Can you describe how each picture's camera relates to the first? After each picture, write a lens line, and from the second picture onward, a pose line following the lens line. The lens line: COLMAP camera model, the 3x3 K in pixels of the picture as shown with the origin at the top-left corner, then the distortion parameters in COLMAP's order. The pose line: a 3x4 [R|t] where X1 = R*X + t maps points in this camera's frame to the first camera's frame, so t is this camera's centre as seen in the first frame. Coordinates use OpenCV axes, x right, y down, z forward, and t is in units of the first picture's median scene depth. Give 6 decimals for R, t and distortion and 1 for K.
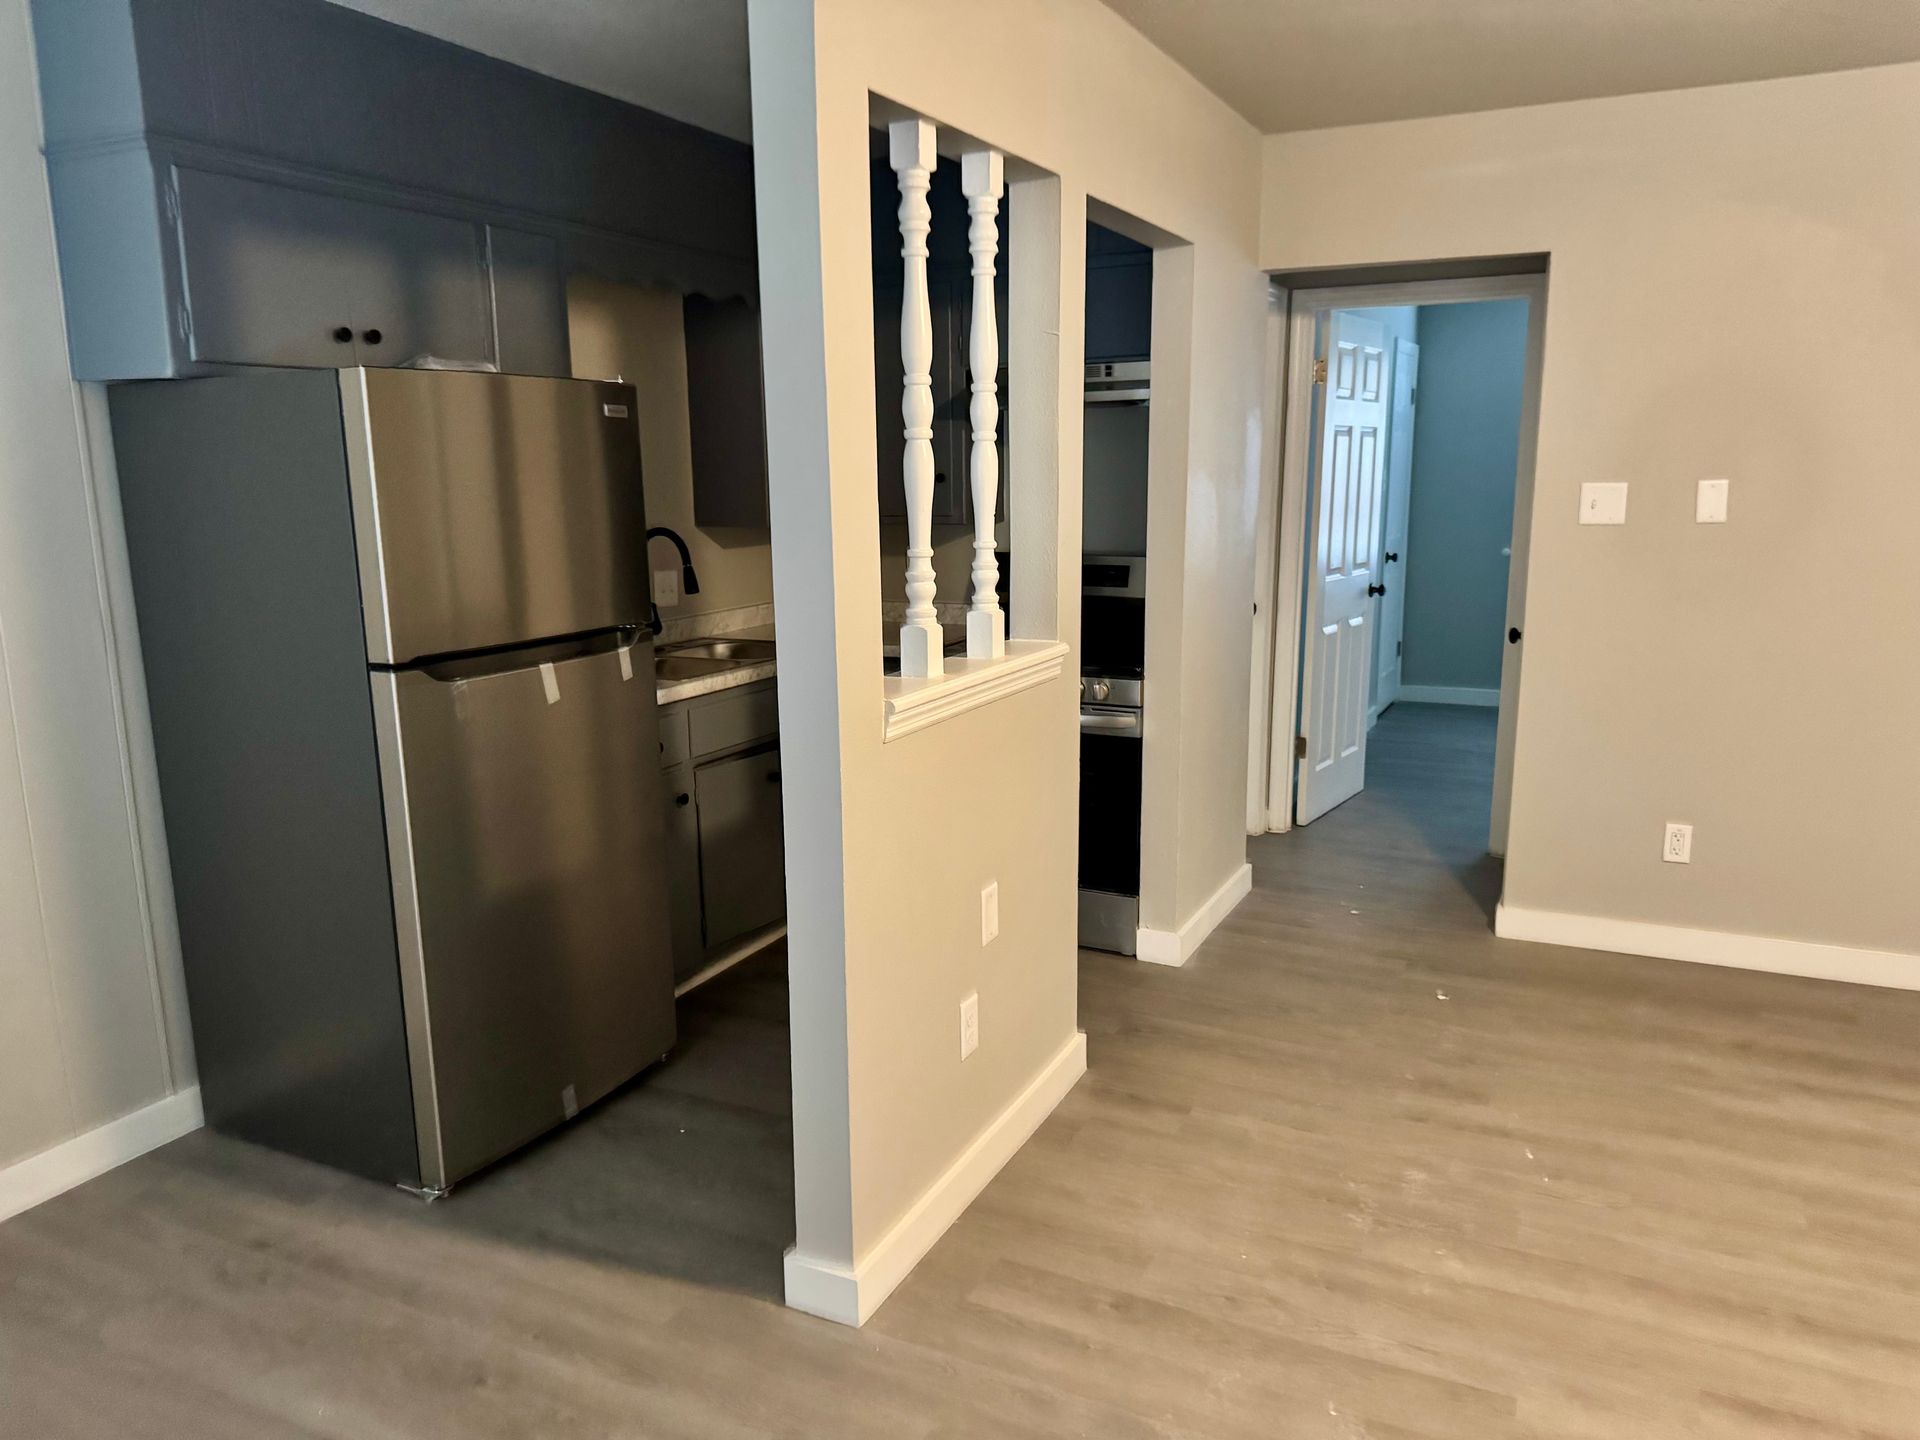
lens RADIAL K [[1354.6, 0, 963.5], [0, 1354.6, 719.6], [0, 0, 1]] dist [0.044646, -0.043175]
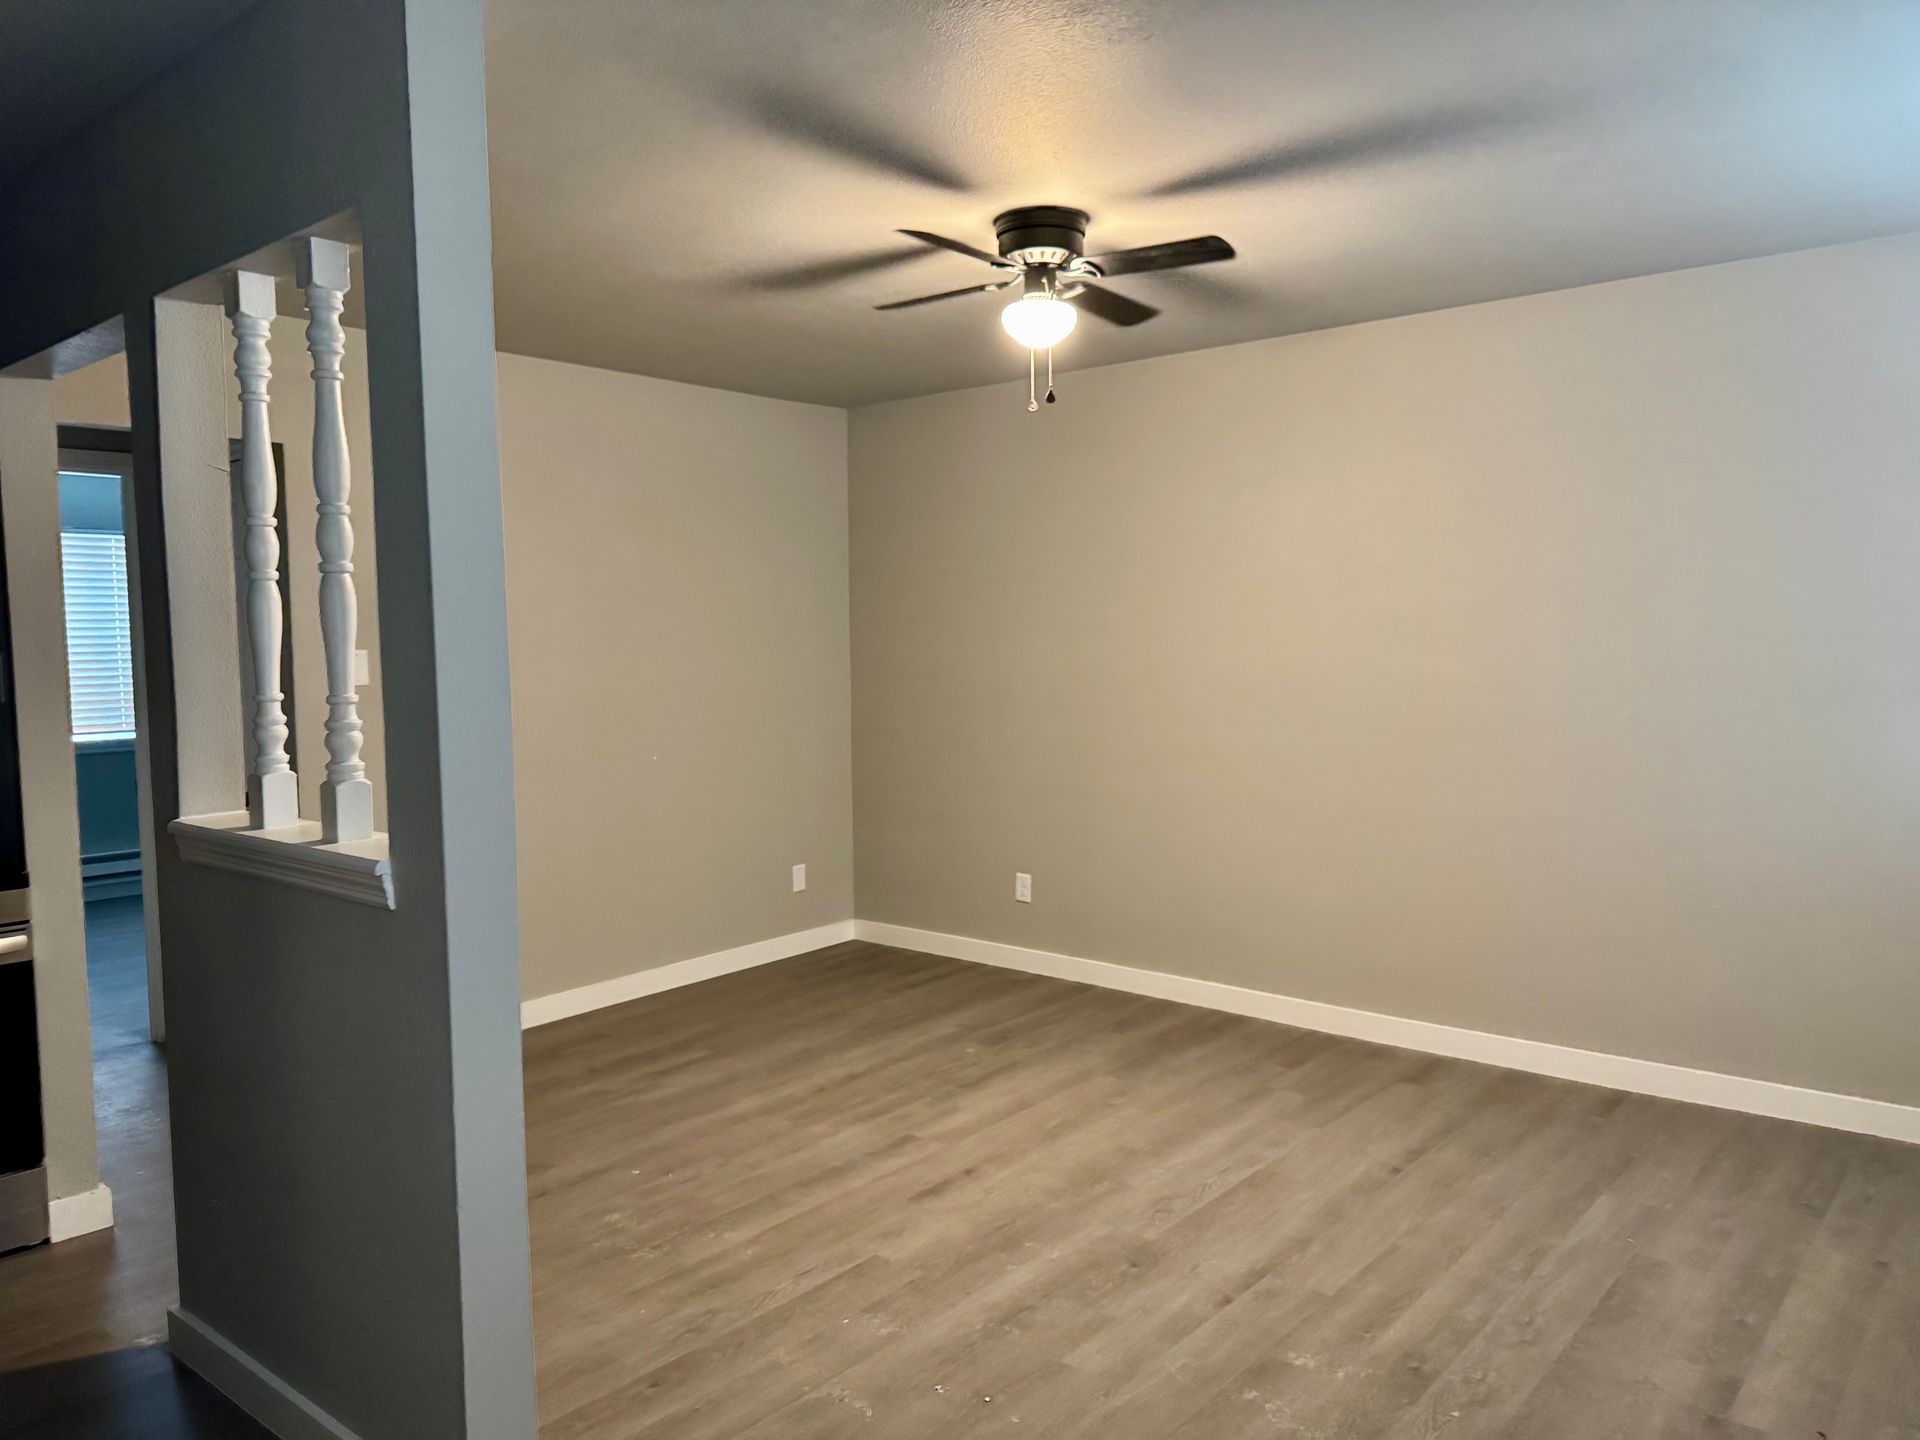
lens RADIAL K [[1354.6, 0, 930.6], [0, 1354.6, 721.5], [0, 0, 1]] dist [0.044646, -0.043175]
pose [[0.261070, -0.055319, 0.963733, -0.693864], [0.198024, 0.980194, 0.002620, -0.030779], [-0.944790, 0.190158, 0.266854, 0.350513]]
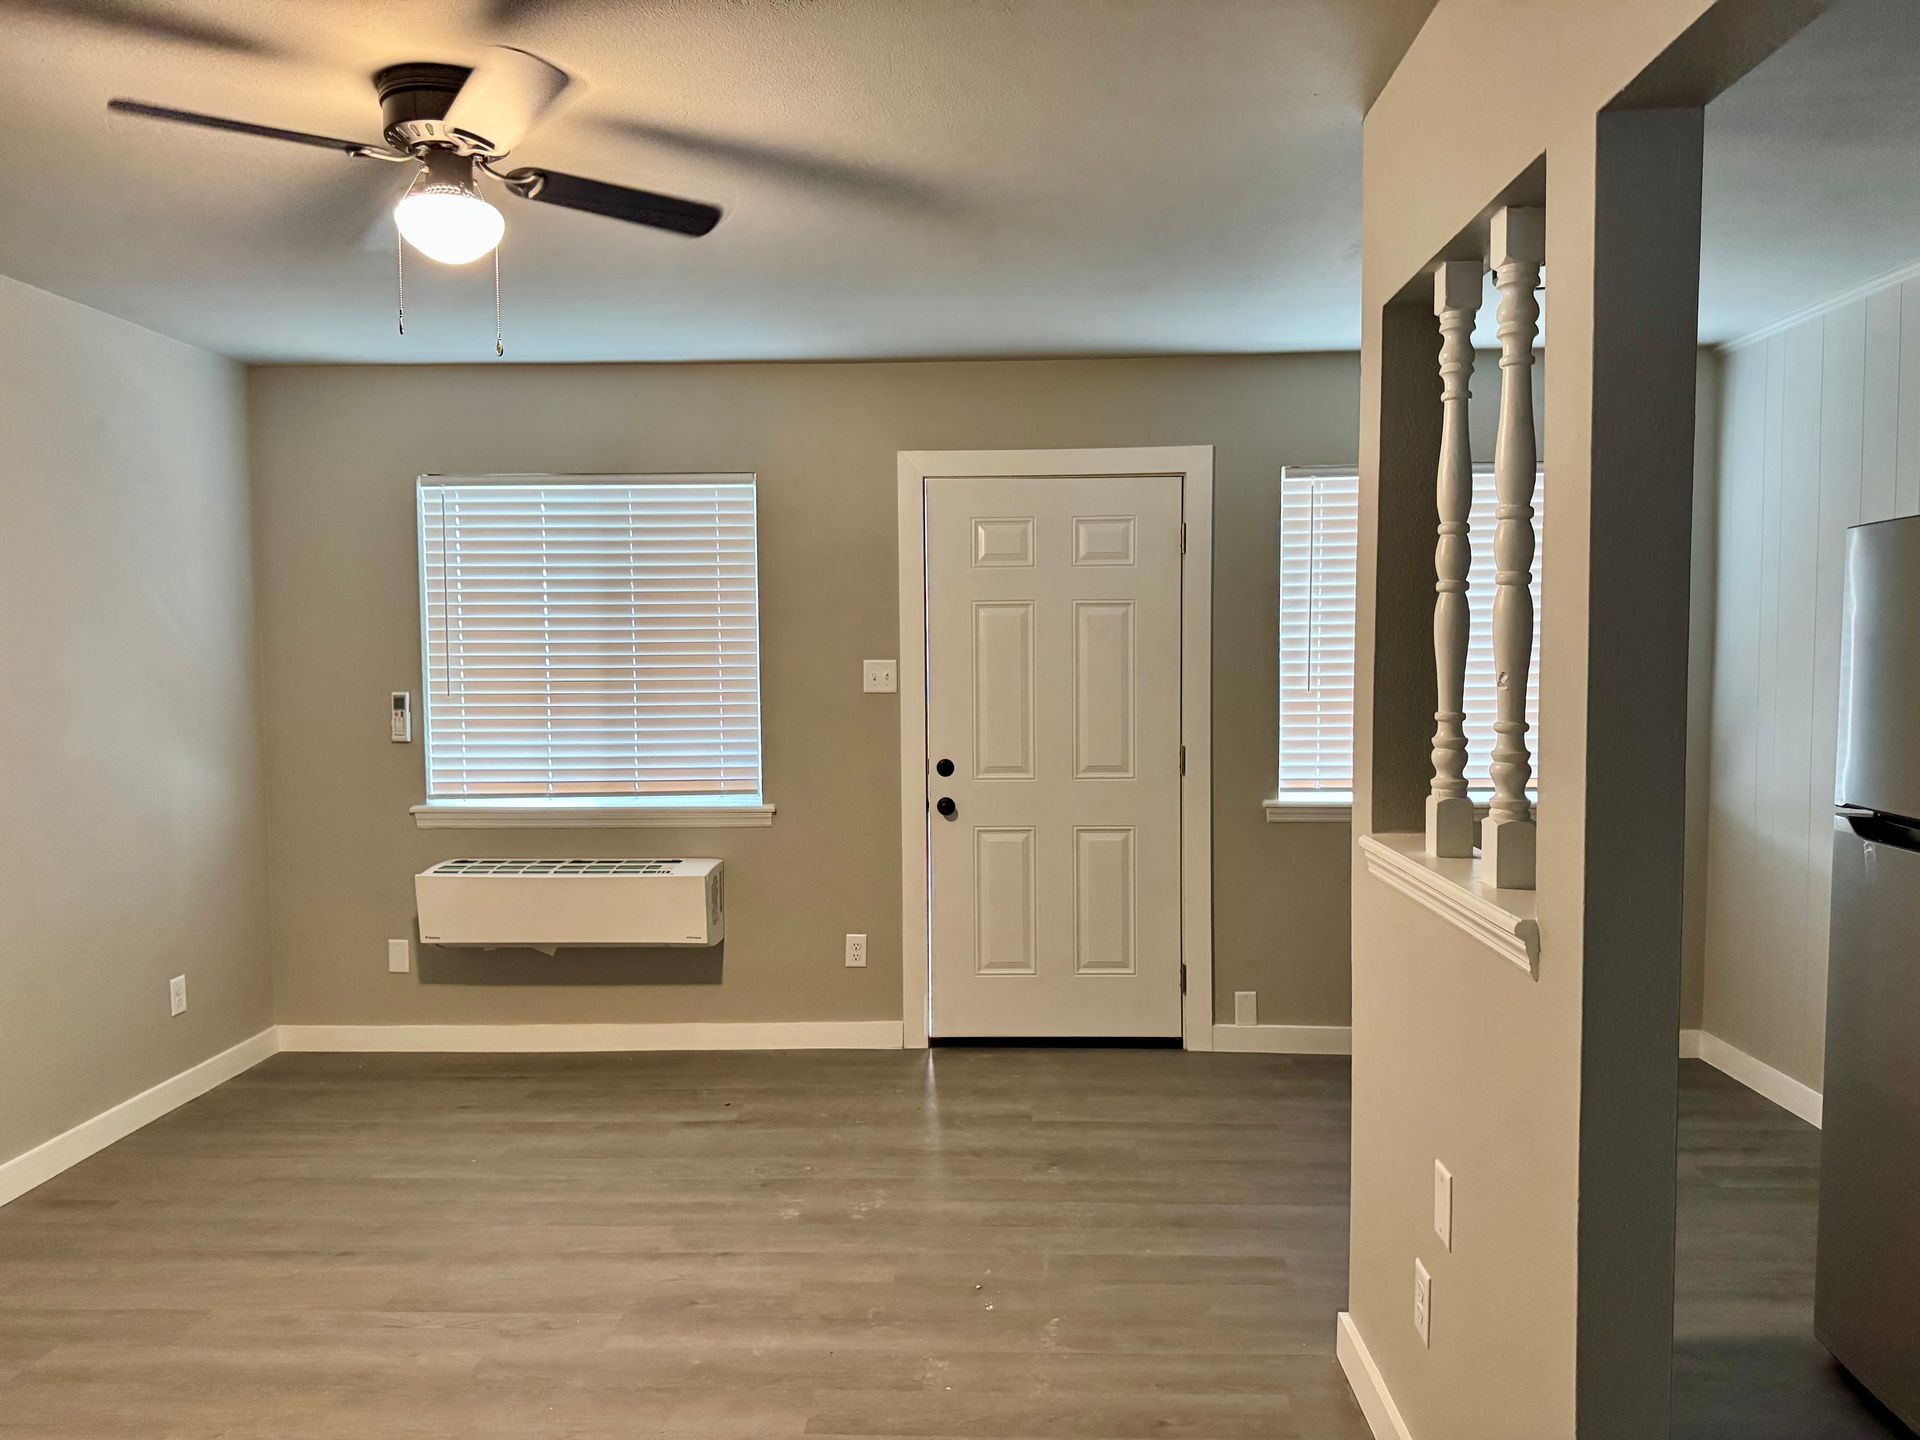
lens RADIAL K [[1354.6, 0, 967.6], [0, 1354.6, 723.3], [0, 0, 1]] dist [0.044646, -0.043175]
pose [[-0.911952, 0.031164, -0.409111, 0.550732], [-0.067991, 0.971847, 0.225589, -0.263285], [0.404623, 0.233542, -0.884159, 1.457743]]
